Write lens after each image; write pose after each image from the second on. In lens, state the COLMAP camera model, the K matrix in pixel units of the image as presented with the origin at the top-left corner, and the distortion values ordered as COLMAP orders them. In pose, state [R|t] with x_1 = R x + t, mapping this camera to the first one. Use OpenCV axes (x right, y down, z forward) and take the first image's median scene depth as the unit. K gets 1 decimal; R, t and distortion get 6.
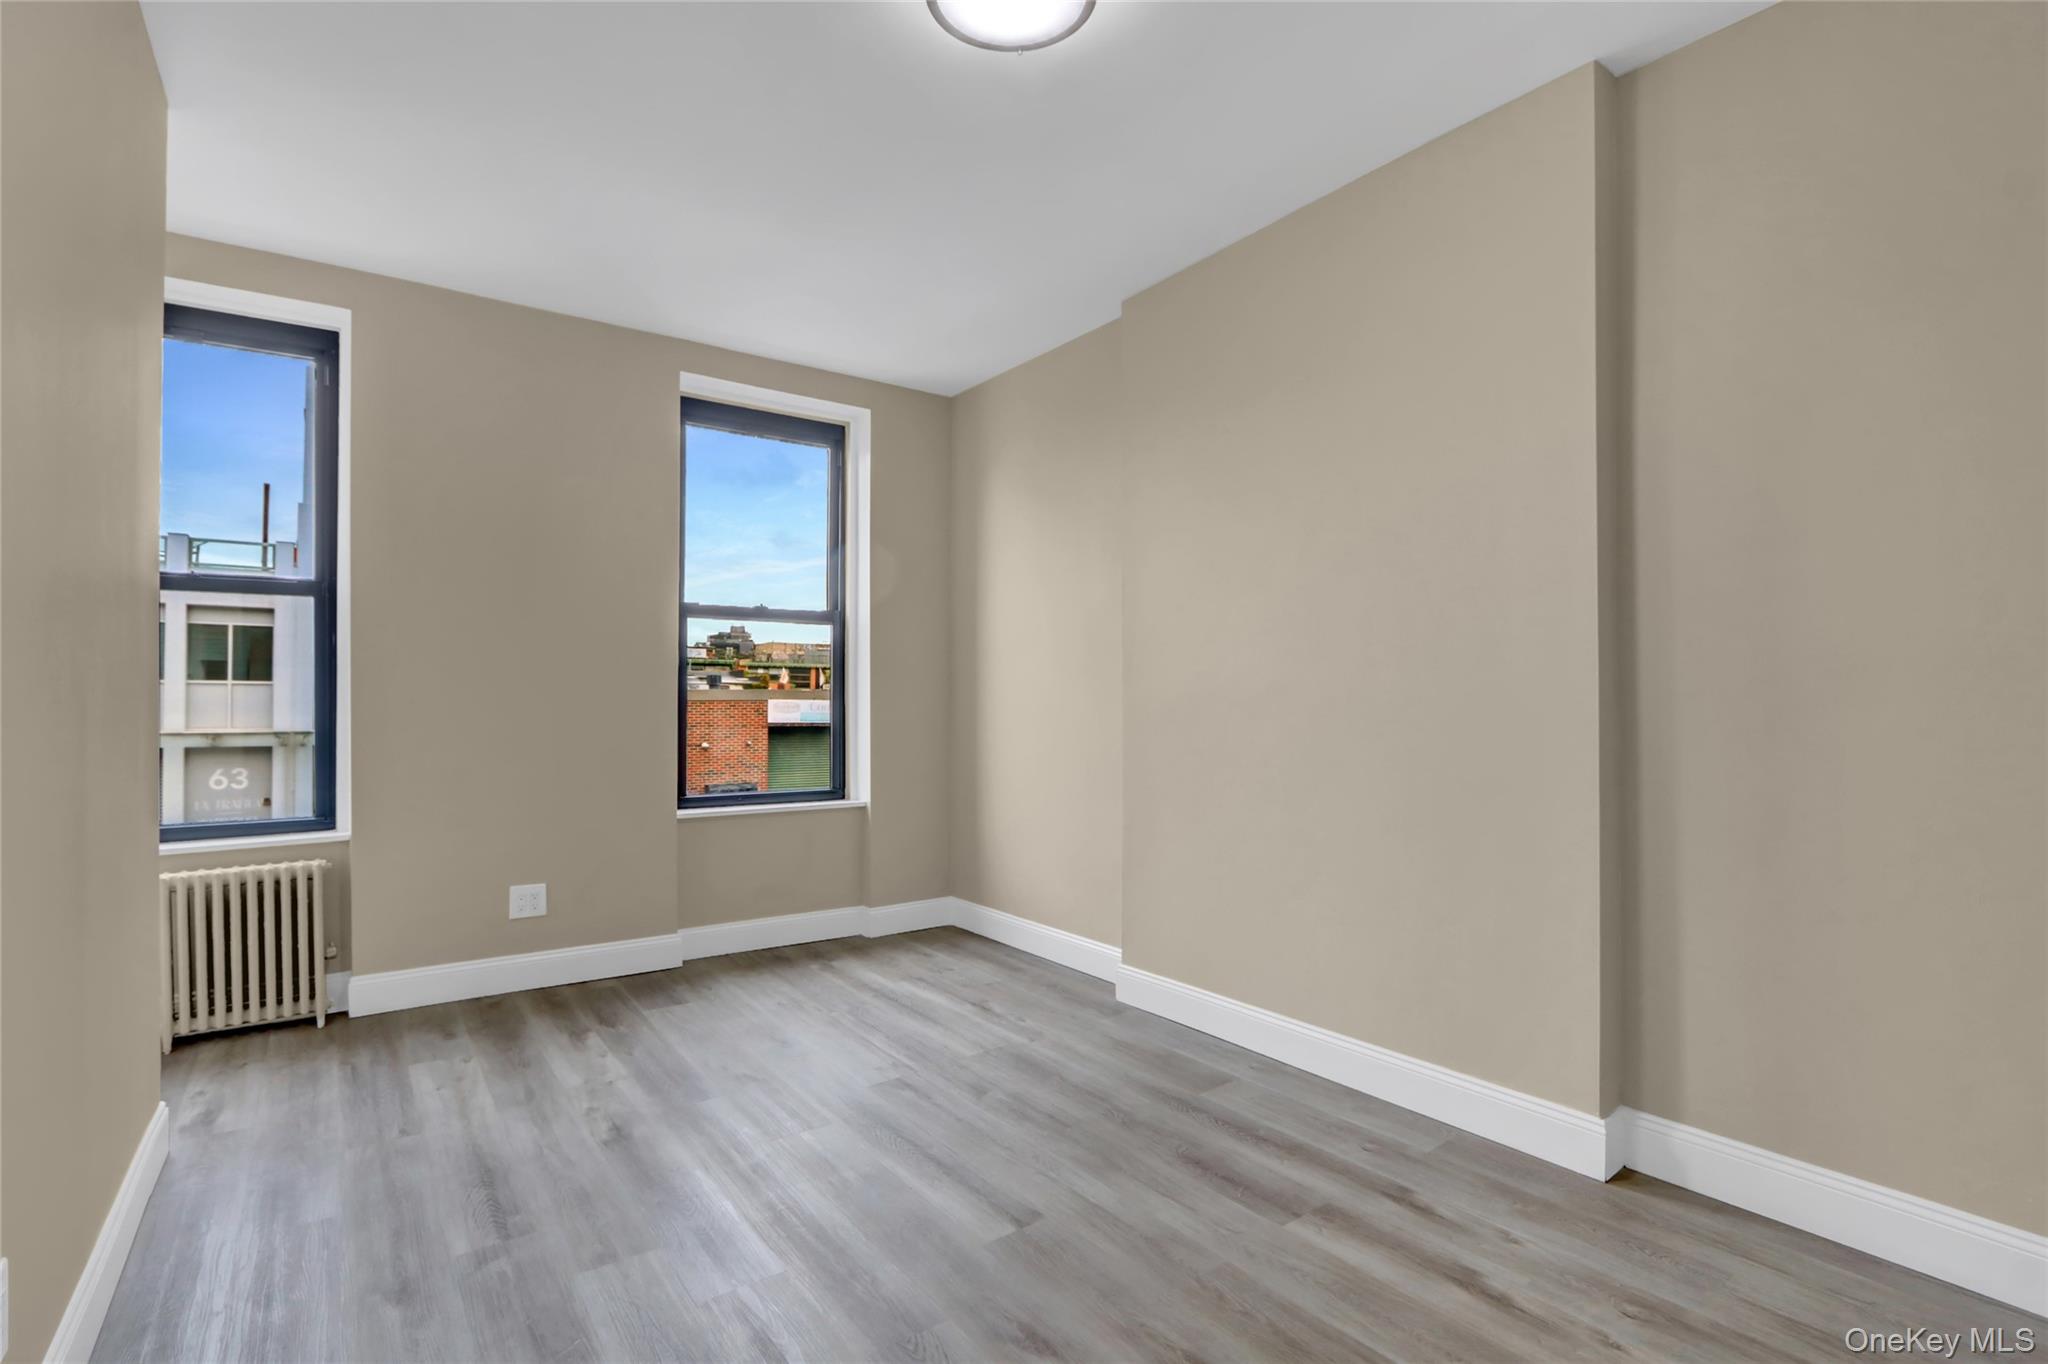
lens RADIAL K [[952.6, 0, 1002.0], [0, 952.6, 695.8], [0, 0, 1]] dist [-0.011909, 0.003656]
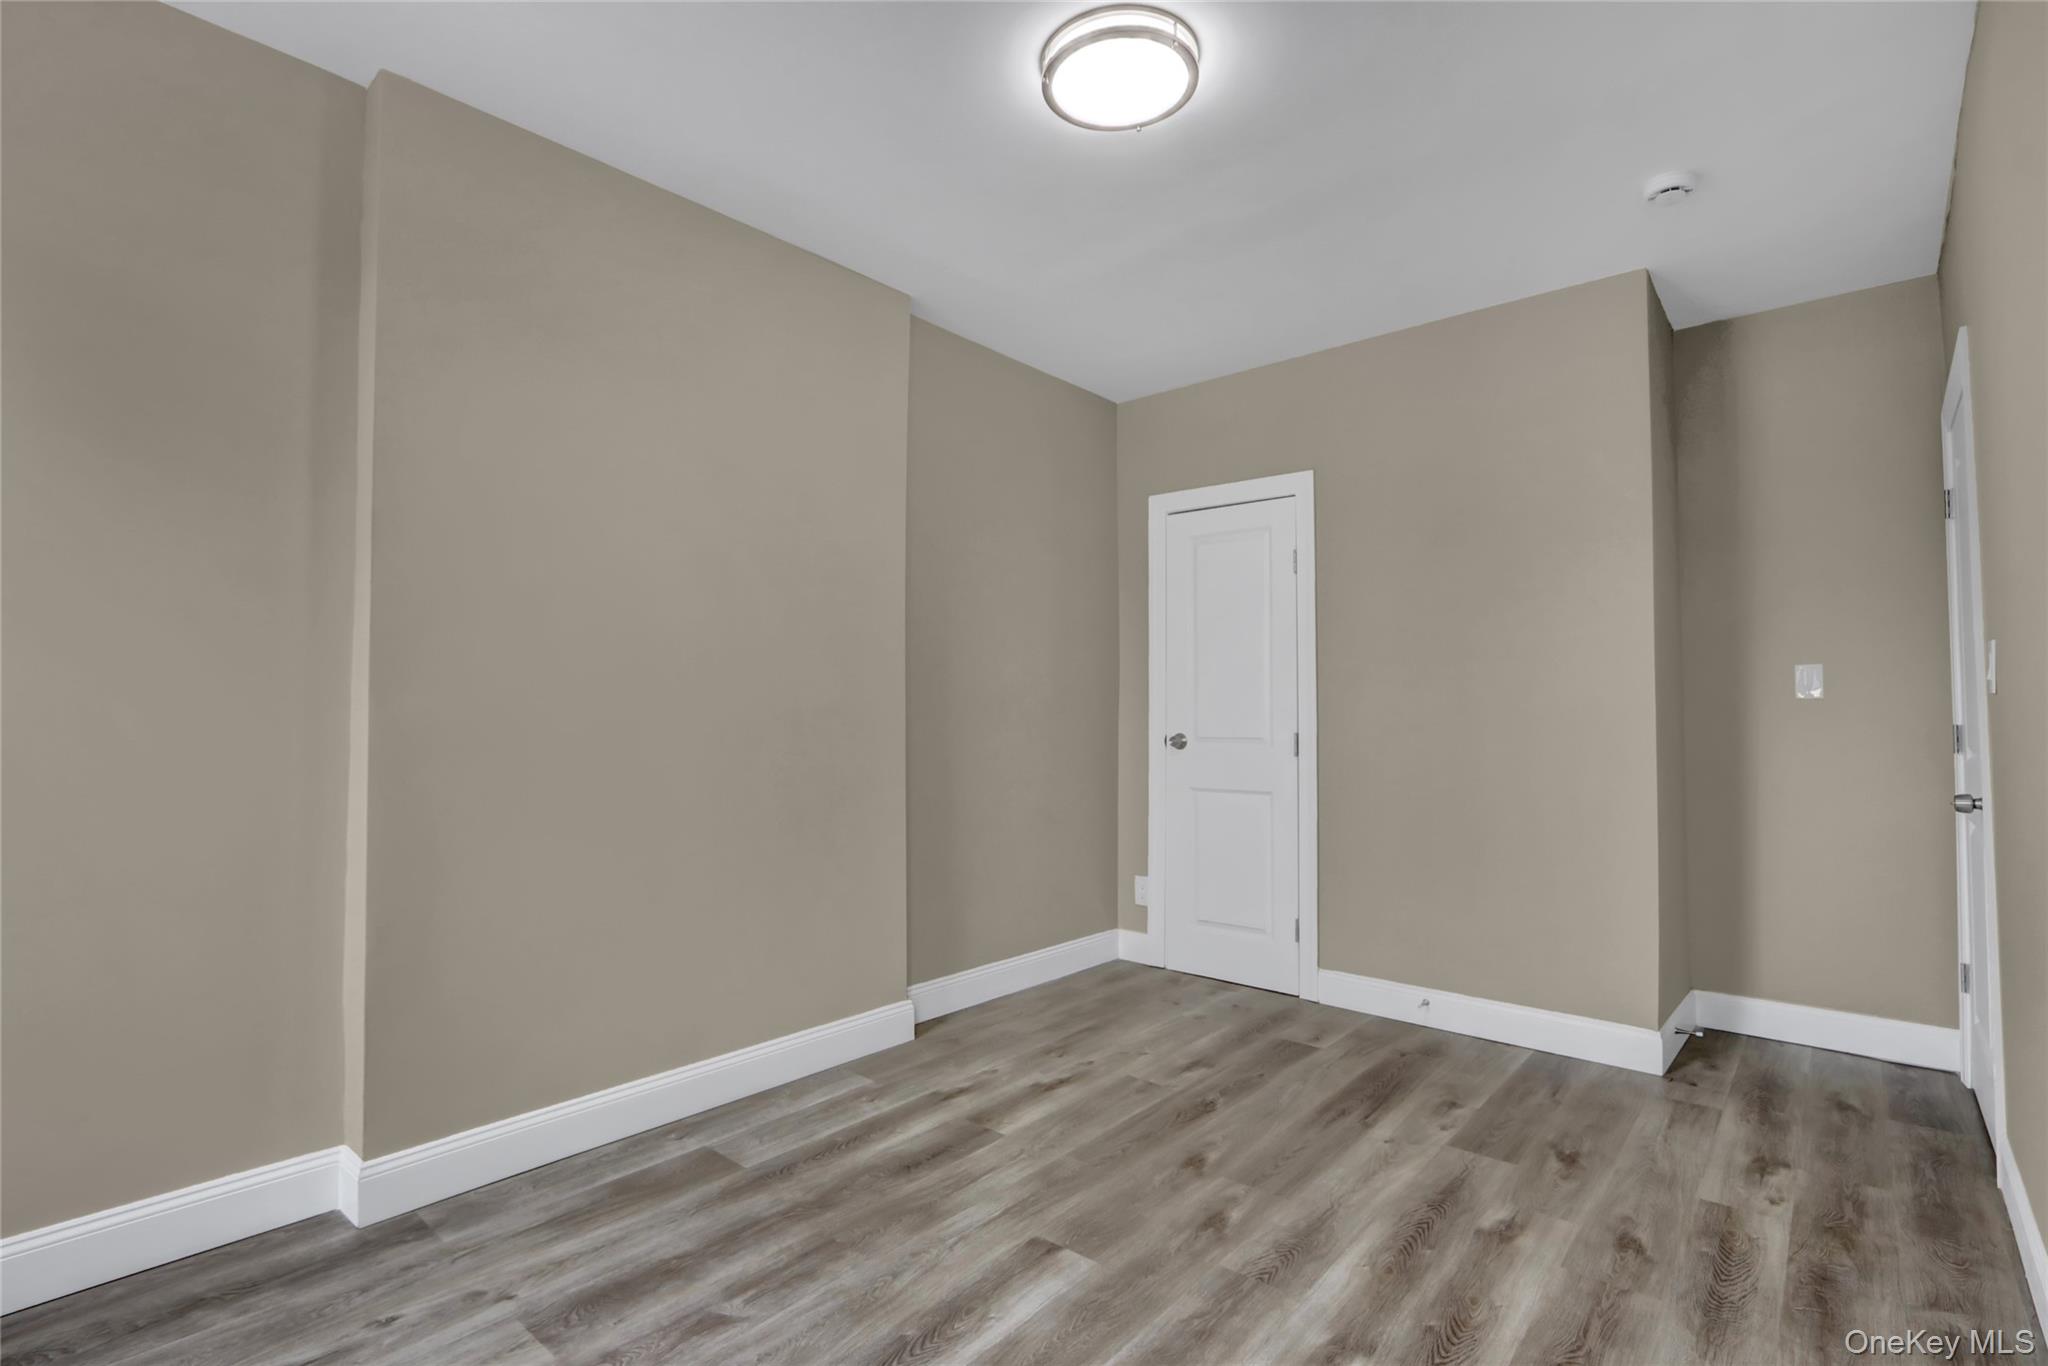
lens RADIAL K [[952.6, 0, 1021.0], [0, 952.6, 691.3], [0, 0, 1]] dist [-0.011909, 0.003656]
pose [[-0.232694, 0.031913, 0.972026, -0.909545], [-0.001253, 0.999451, -0.033113, 0.010653], [-0.972549, -0.008924, -0.232526, 1.216565]]
